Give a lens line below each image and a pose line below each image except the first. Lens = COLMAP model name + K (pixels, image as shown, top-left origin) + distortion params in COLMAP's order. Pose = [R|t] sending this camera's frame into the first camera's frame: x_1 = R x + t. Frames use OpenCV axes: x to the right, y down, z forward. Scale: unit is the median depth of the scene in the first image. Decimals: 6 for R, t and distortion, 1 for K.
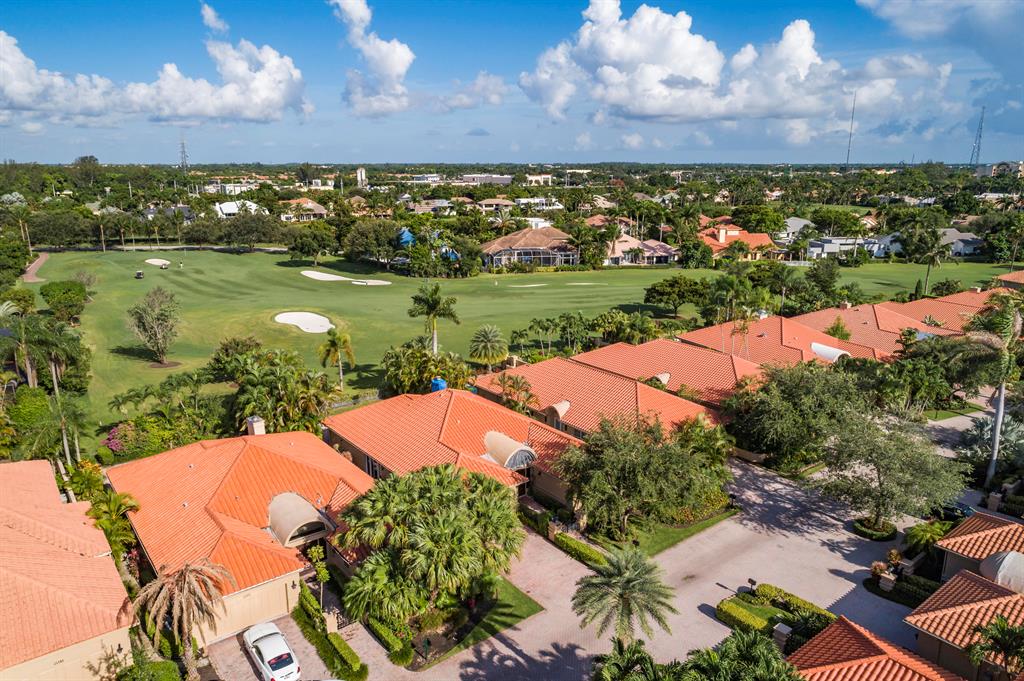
lens RADIAL K [[708.7, 0, 512.2], [0, 708.7, 317.6], [0, 0, 1]] dist [-0.021349, 0.002233]
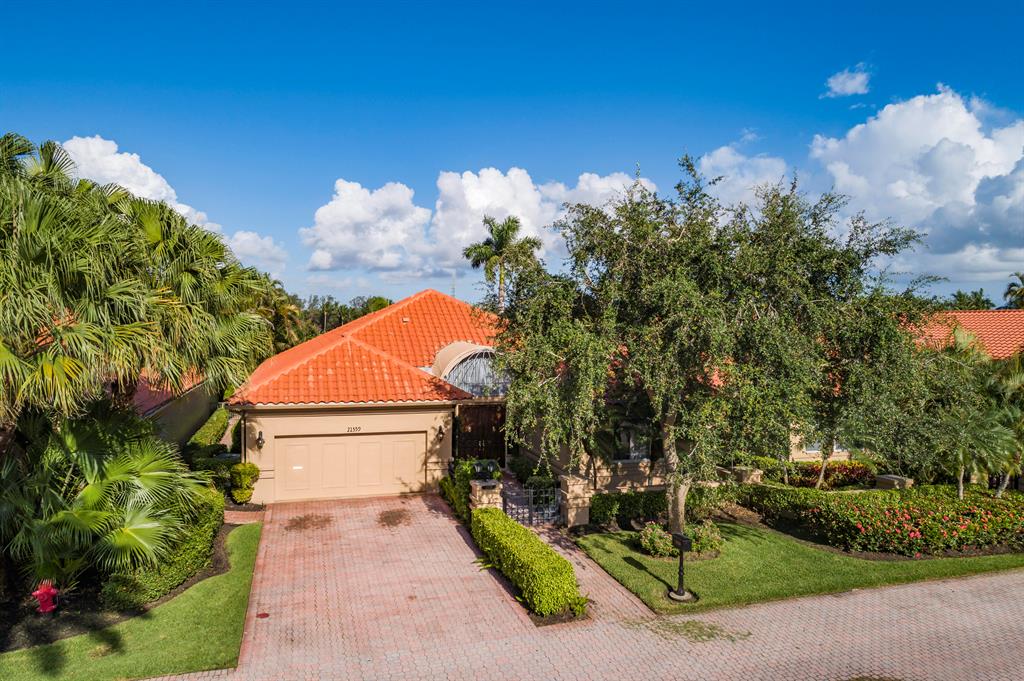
lens RADIAL K [[692.8, 0, 512.0], [0, 692.8, 340.5], [0, 0, 1]] dist [-0.002812, 0.004604]
pose [[0.933389, 0.020355, -0.358288, 0.108530], [-0.089036, 0.980309, -0.176256, 0.150298], [0.347645, 0.196416, 0.916823, 0.351846]]
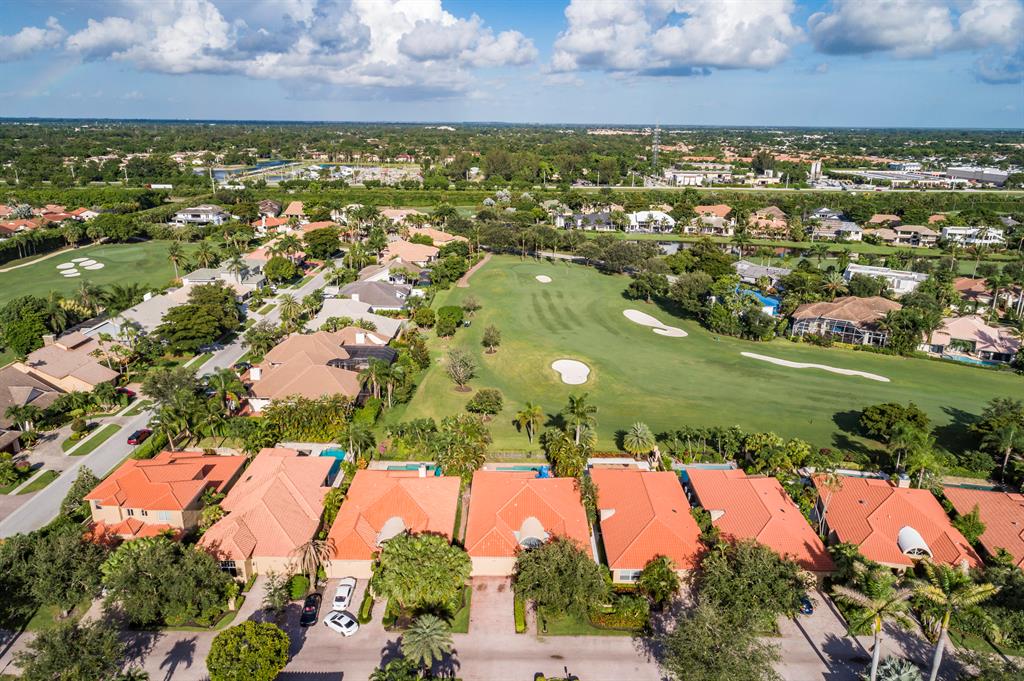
lens RADIAL K [[692.8, 0, 512.0], [0, 692.8, 340.5], [0, 0, 1]] dist [-0.002812, 0.004604]
pose [[0.782728, 0.195643, -0.590814, 0.477546], [-0.141361, 0.980382, 0.137365, -0.266544], [0.606098, -0.024001, 0.795028, -0.146675]]
